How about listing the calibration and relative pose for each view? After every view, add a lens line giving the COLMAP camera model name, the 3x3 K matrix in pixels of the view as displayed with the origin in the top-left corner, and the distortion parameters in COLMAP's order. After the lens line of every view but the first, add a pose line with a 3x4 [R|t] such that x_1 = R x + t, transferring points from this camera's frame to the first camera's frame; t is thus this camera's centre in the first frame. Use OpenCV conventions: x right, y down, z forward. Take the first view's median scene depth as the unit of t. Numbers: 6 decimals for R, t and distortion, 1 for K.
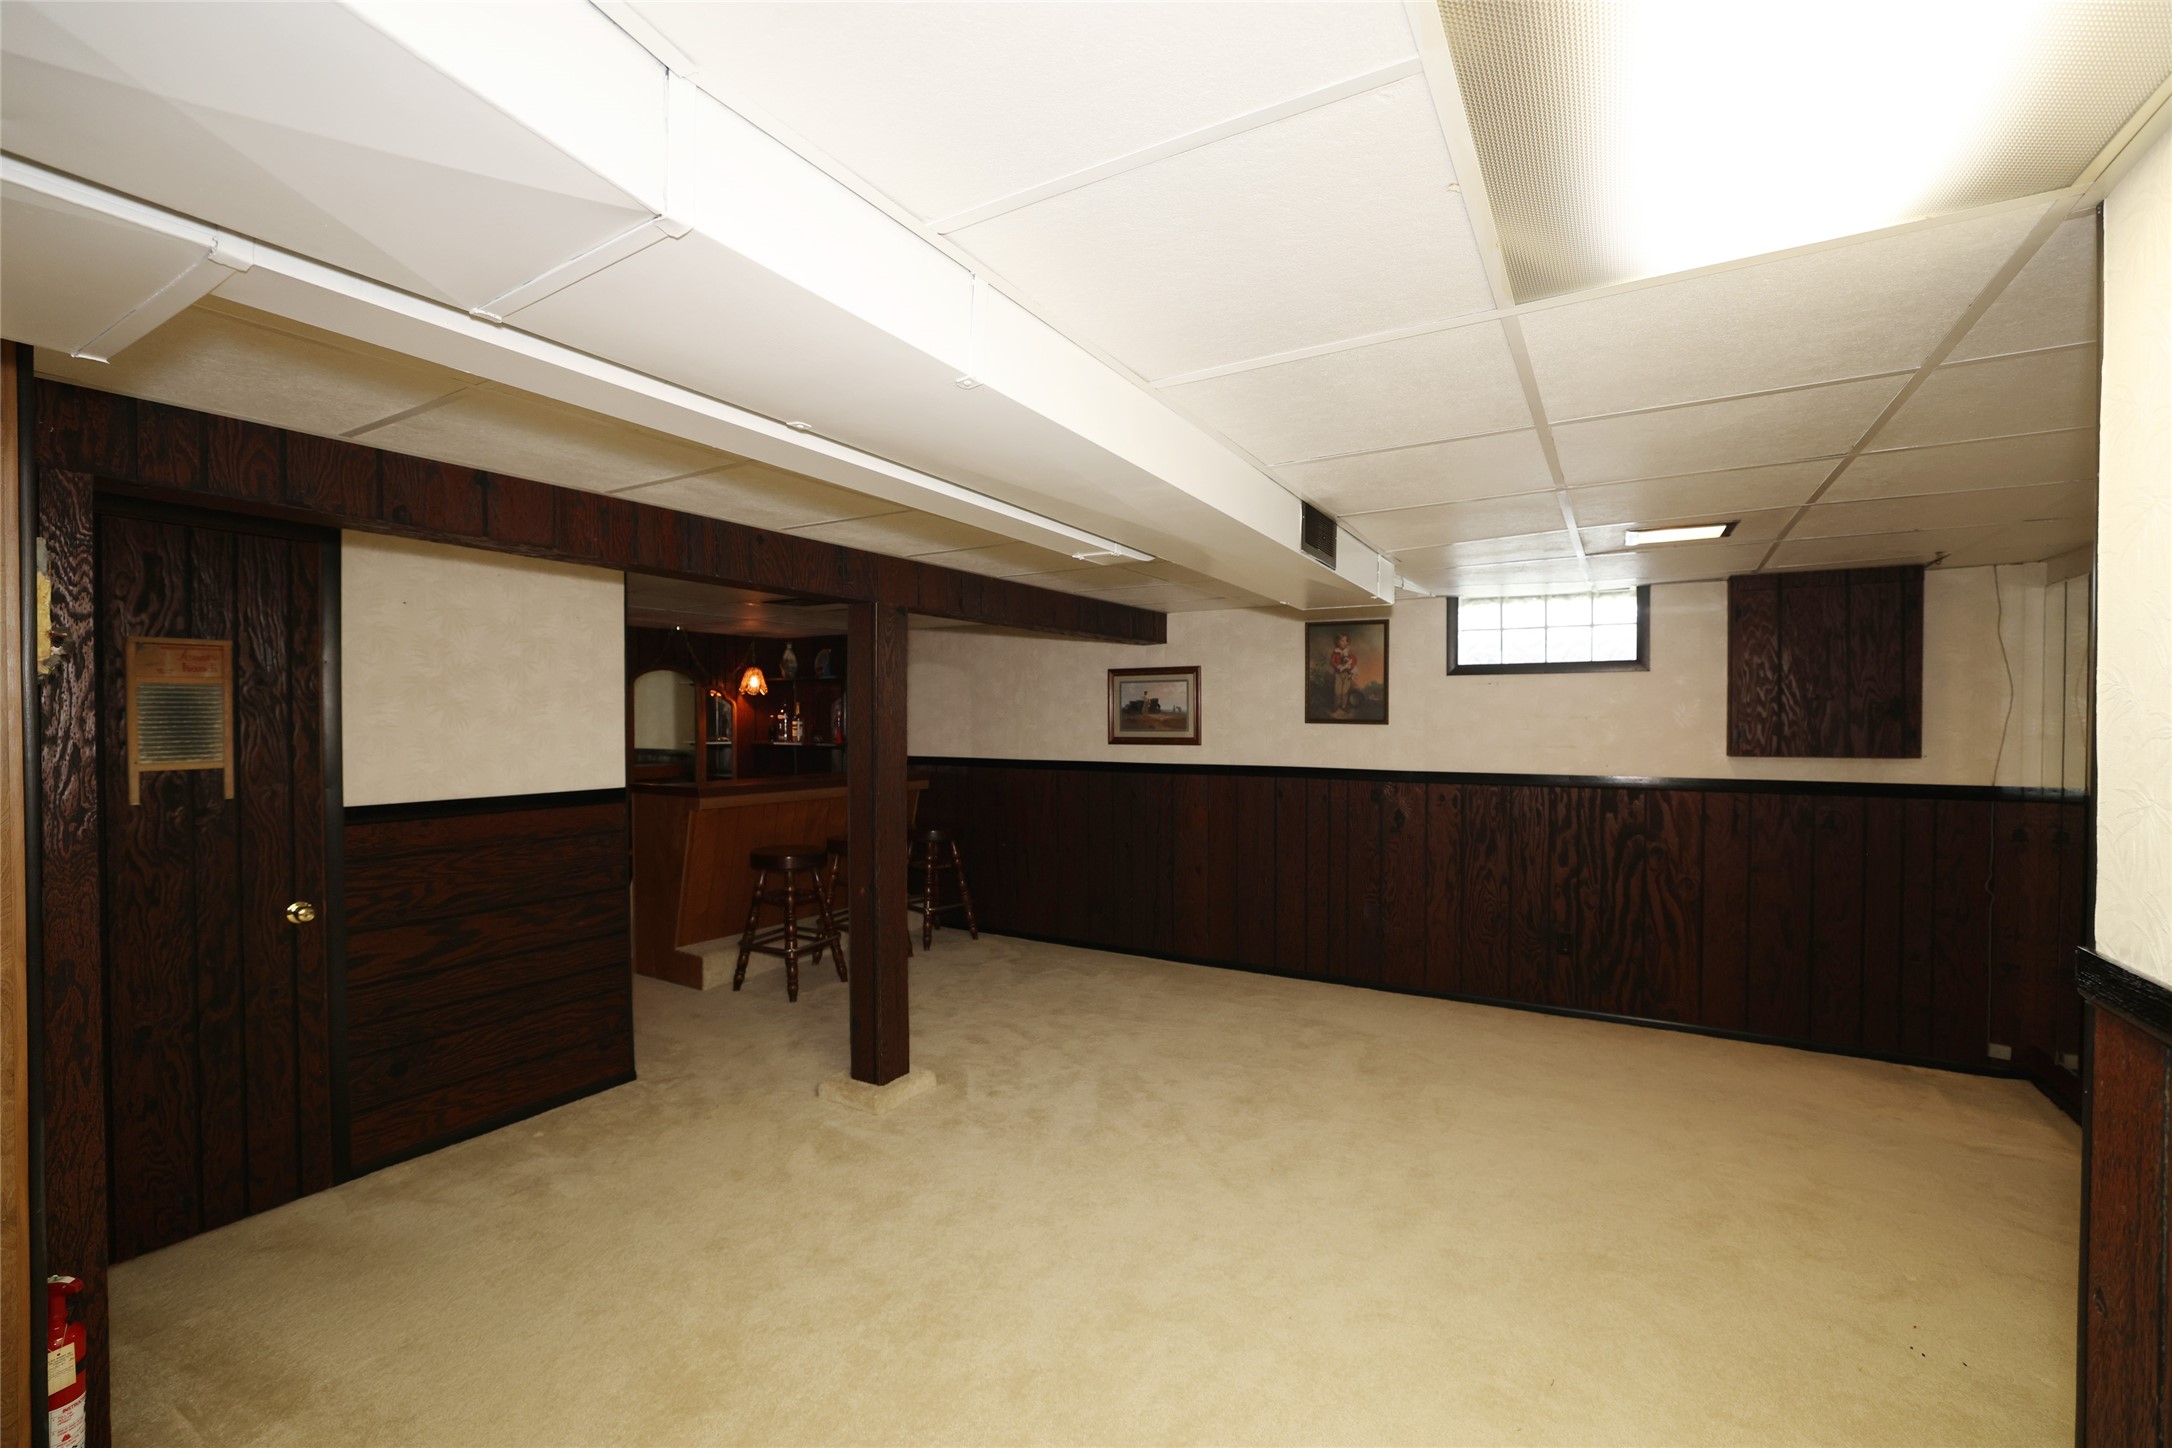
lens RADIAL K [[927.2, 0, 1081.8], [0, 927.2, 734.4], [0, 0, 1]] dist [-0.045877, 0.017303]
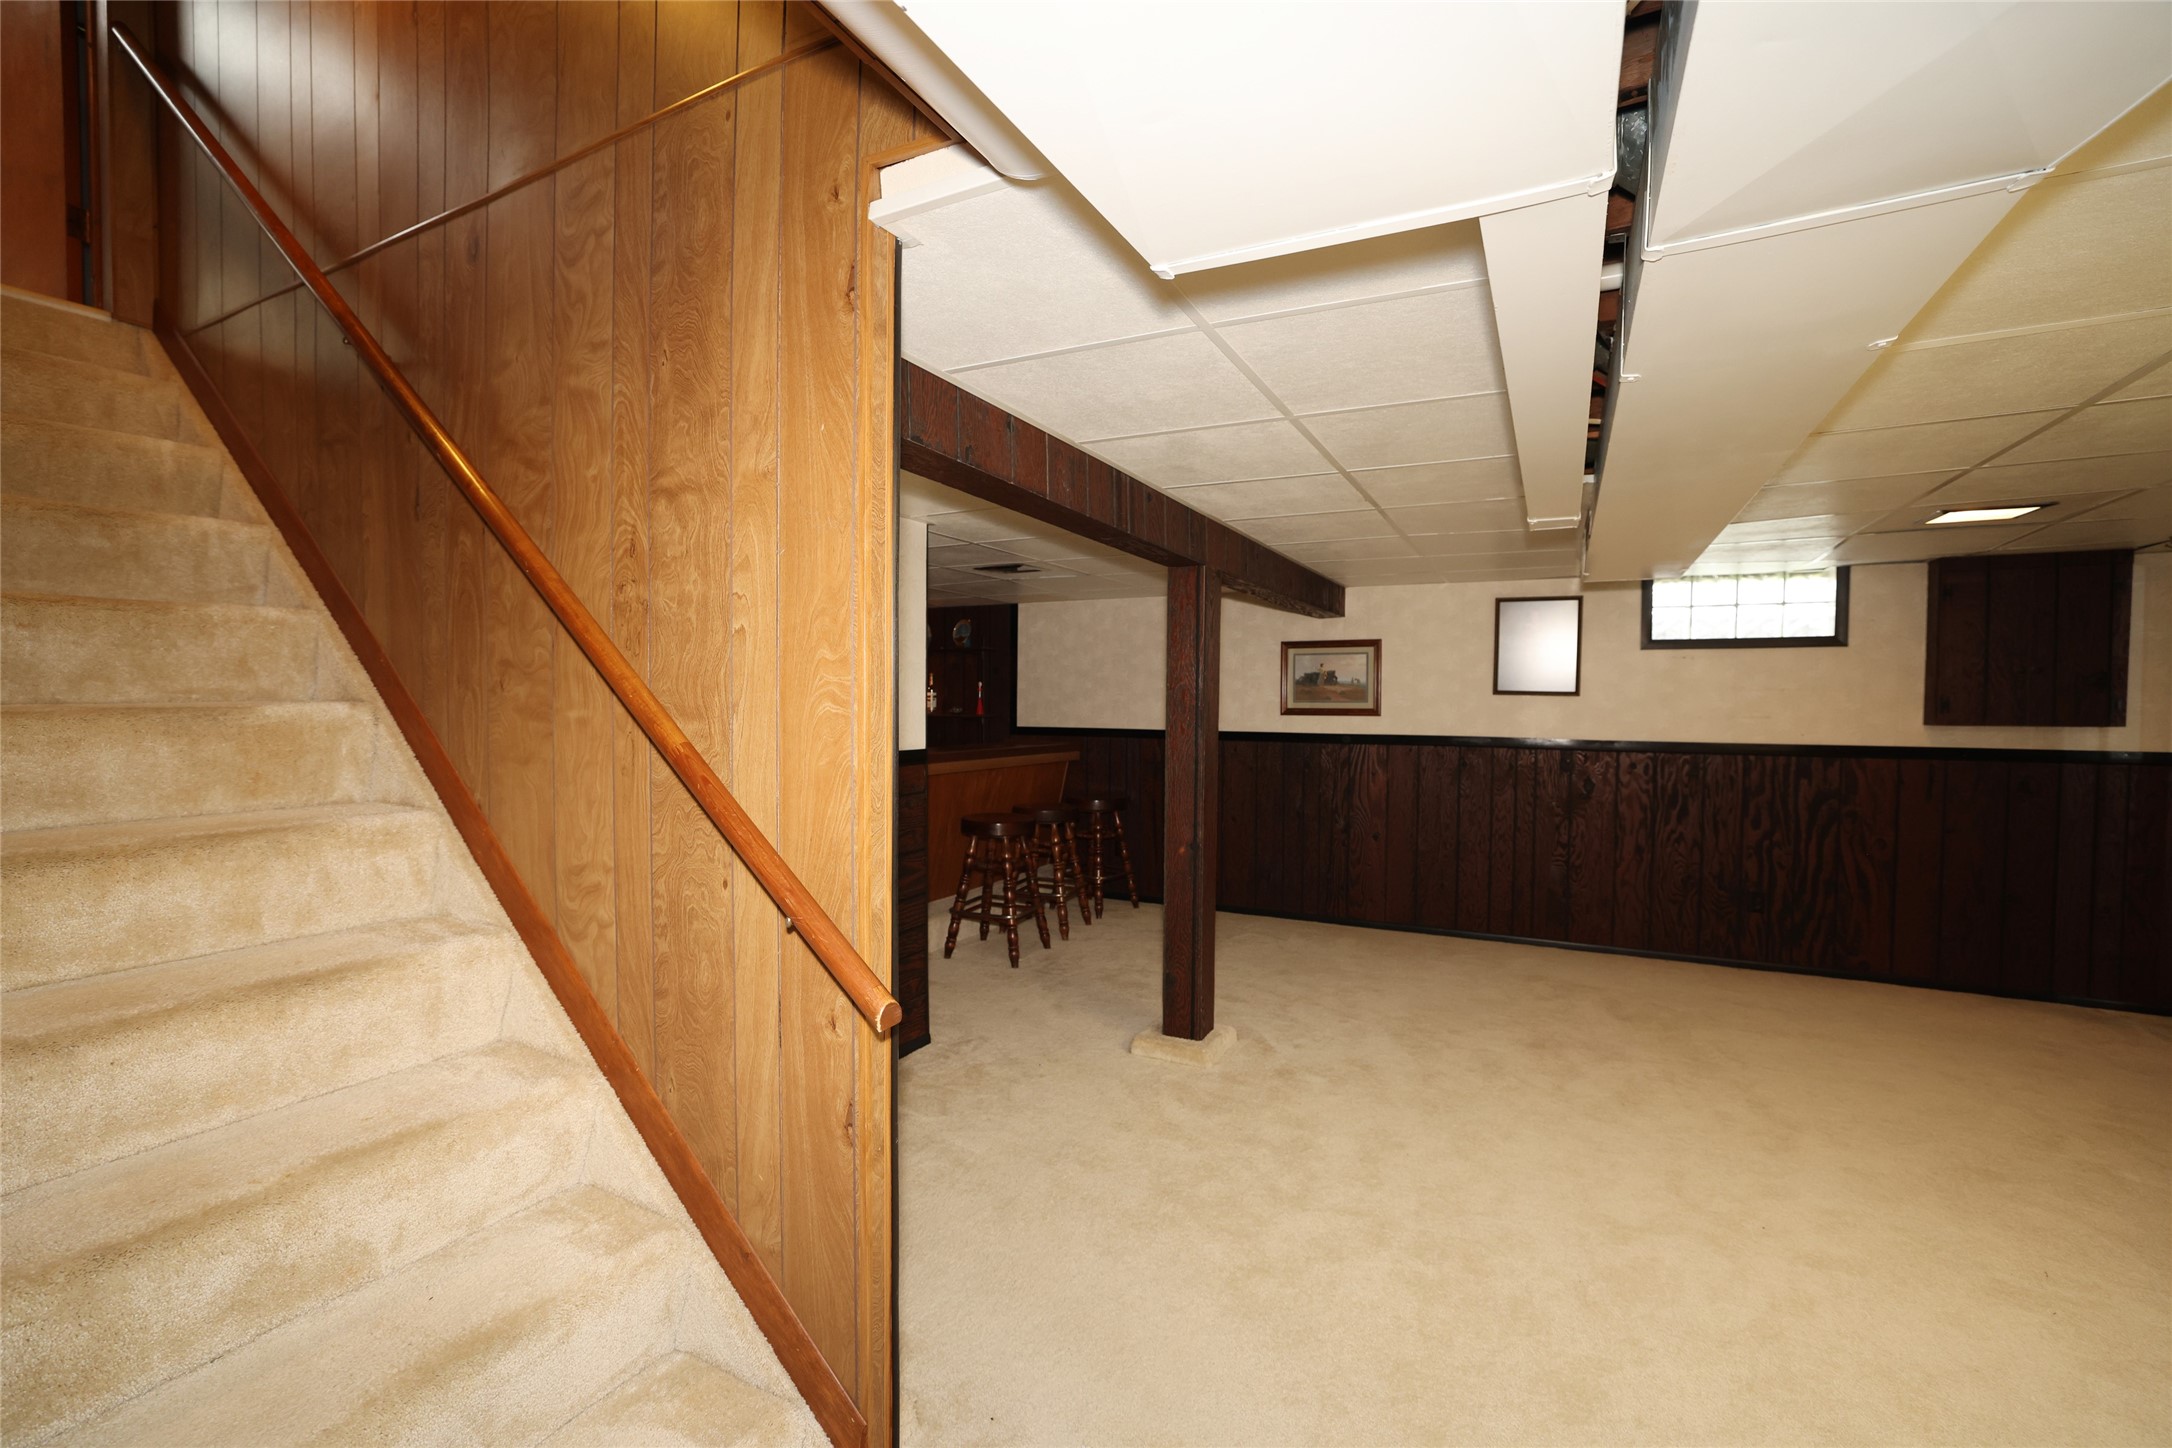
lens RADIAL K [[927.2, 0, 1081.8], [0, 927.2, 734.4], [0, 0, 1]] dist [-0.045877, 0.017303]
pose [[0.997929, 0.005400, 0.064097, -0.324469], [-0.006489, 0.999838, 0.016796, 0.020394], [-0.063995, -0.017177, 0.997802, -0.004517]]
